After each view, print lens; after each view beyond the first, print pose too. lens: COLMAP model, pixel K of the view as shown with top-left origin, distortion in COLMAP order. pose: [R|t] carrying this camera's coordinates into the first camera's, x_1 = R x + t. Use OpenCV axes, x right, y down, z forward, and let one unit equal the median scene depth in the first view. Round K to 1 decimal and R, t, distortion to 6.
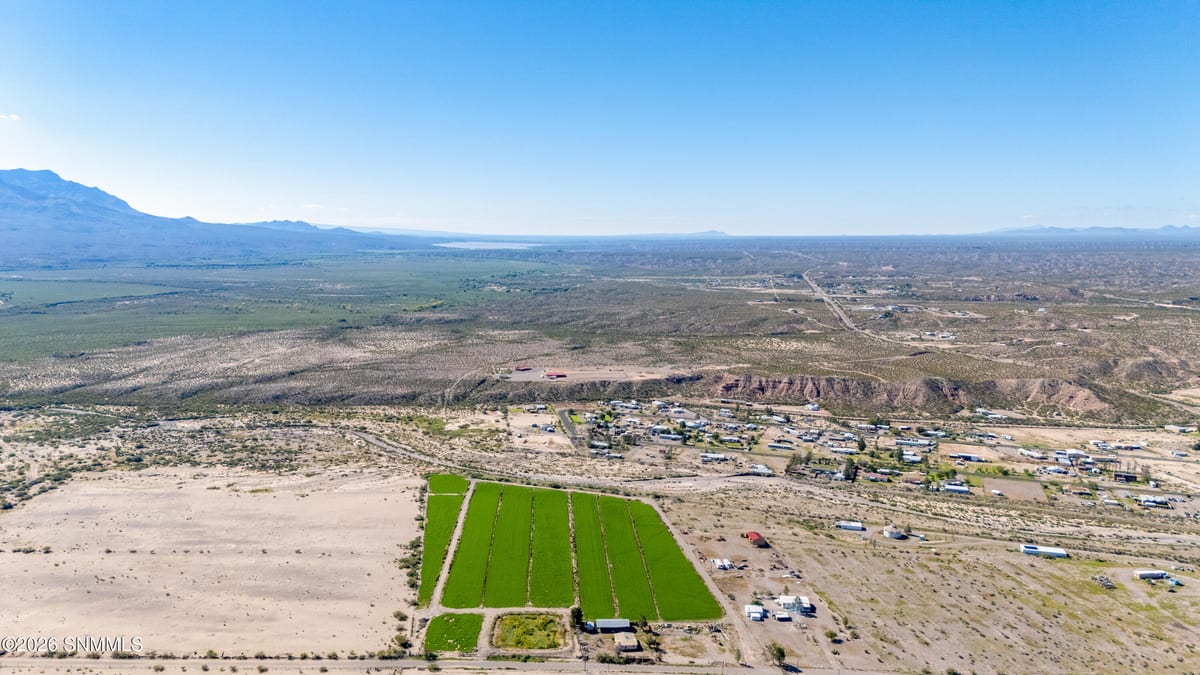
lens RADIAL K [[889.4, 0, 596.9], [0, 889.4, 339.6], [0, 0, 1]] dist [0.098965, -0.070302]
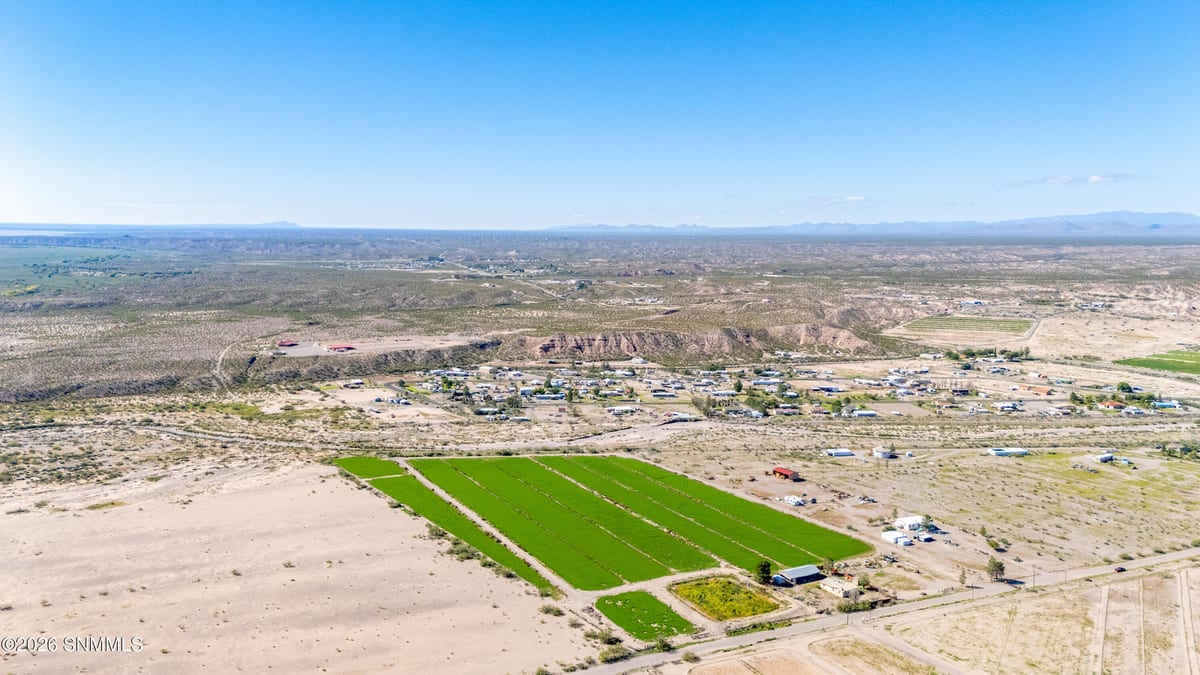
lens RADIAL K [[889.4, 0, 598.6], [0, 889.4, 337.6], [0, 0, 1]] dist [0.098965, -0.070302]
pose [[0.892504, -0.049597, 0.448304, -0.396089], [0.047876, 0.998738, 0.015178, 0.055131], [-0.448491, 0.007917, 0.893753, 0.245357]]
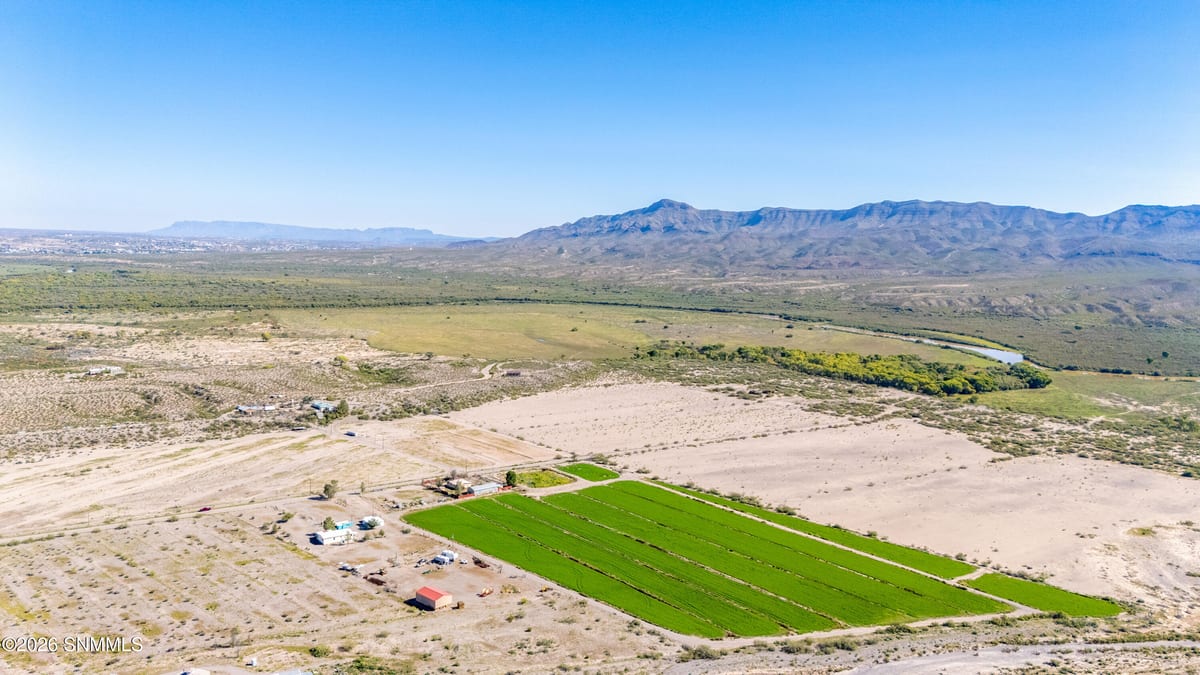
lens RADIAL K [[889.4, 0, 599.3], [0, 889.4, 337.4], [0, 0, 1]] dist [0.098965, -0.070302]
pose [[-0.797239, 0.034769, -0.602661, 0.439910], [-0.105062, 0.975112, 0.195239, -0.083298], [0.594451, 0.218969, -0.773745, 1.463955]]
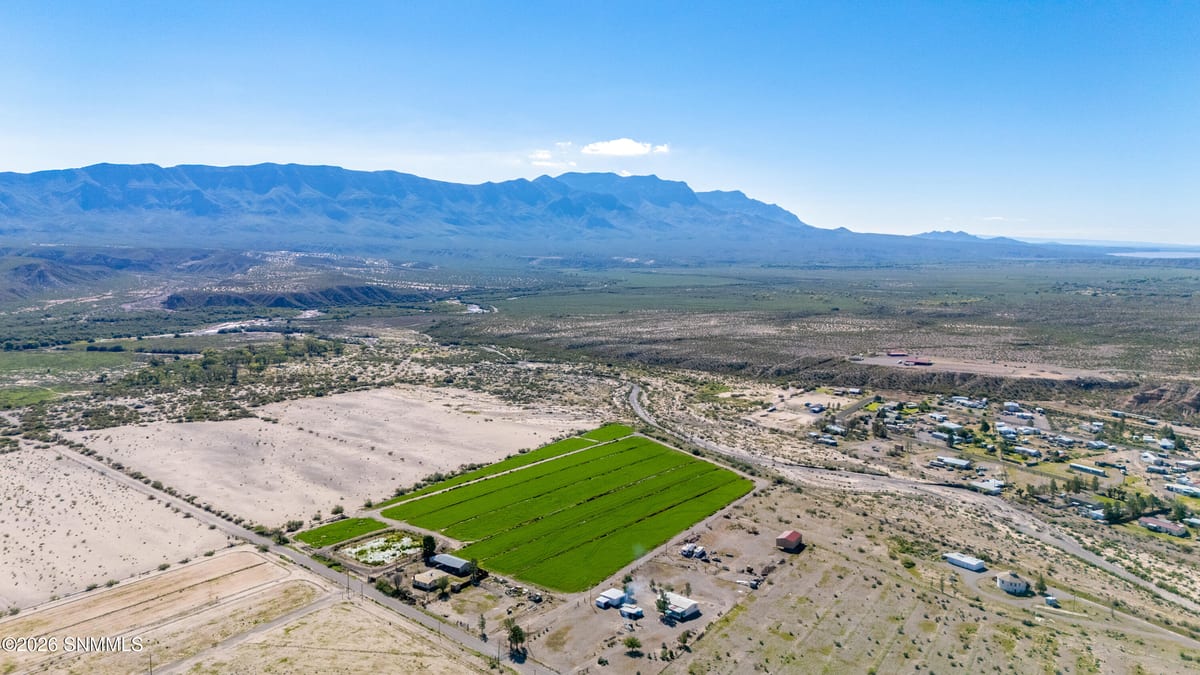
lens RADIAL K [[889.4, 0, 597.4], [0, 889.4, 341.9], [0, 0, 1]] dist [0.098965, -0.070302]
pose [[0.755299, 0.074559, -0.651126, 0.511155], [-0.082893, 0.996397, 0.017940, 0.057900], [0.650117, 0.040424, 0.758758, 0.320198]]
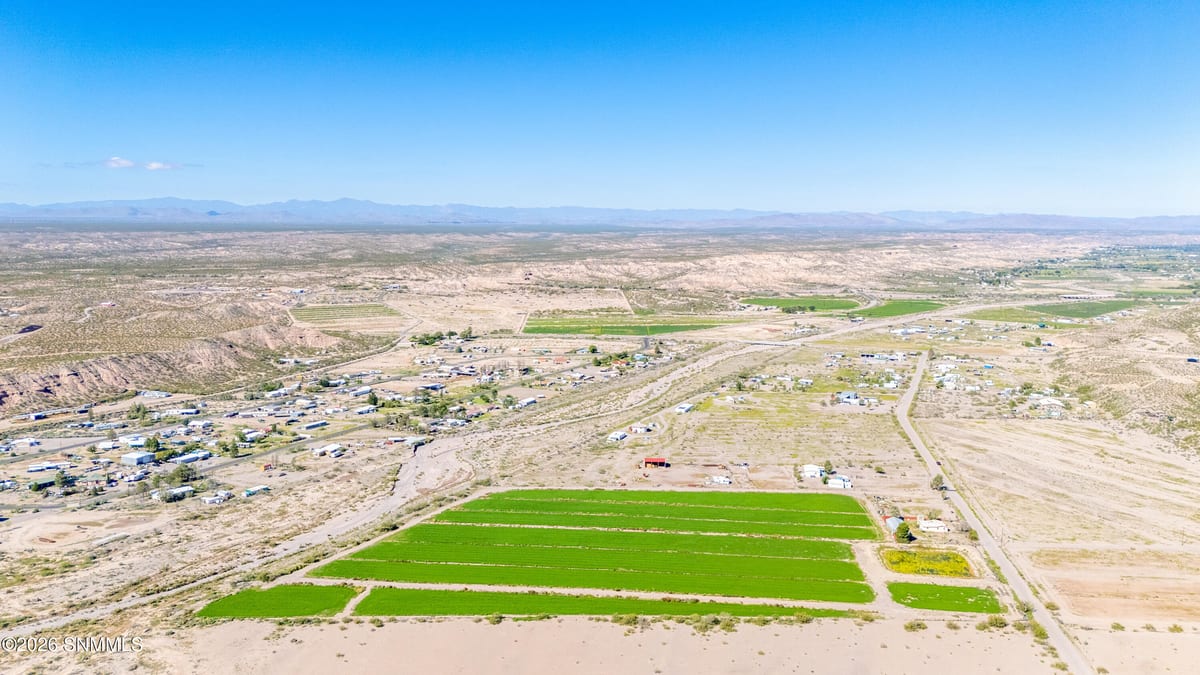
lens RADIAL K [[889.4, 0, 601.8], [0, 889.4, 339.5], [0, 0, 1]] dist [0.098965, -0.070302]
pose [[0.137996, -0.129862, 0.981882, -0.733612], [0.109272, 0.987311, 0.115223, -0.025547], [-0.984387, 0.091392, 0.150435, 0.873560]]
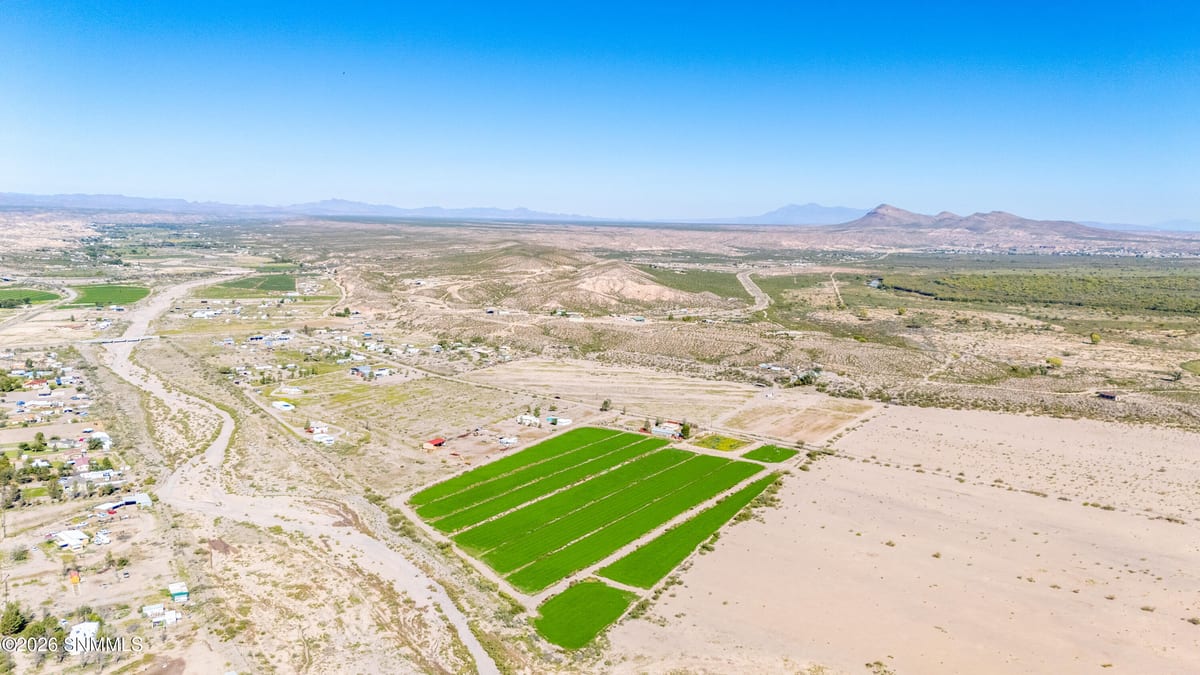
lens RADIAL K [[889.4, 0, 597.3], [0, 889.4, 342.8], [0, 0, 1]] dist [0.098965, -0.070302]
pose [[-0.802468, -0.104184, 0.587530, -0.525334], [0.046849, 0.970599, 0.236099, -0.110647], [-0.594853, 0.216986, -0.773994, 1.588934]]
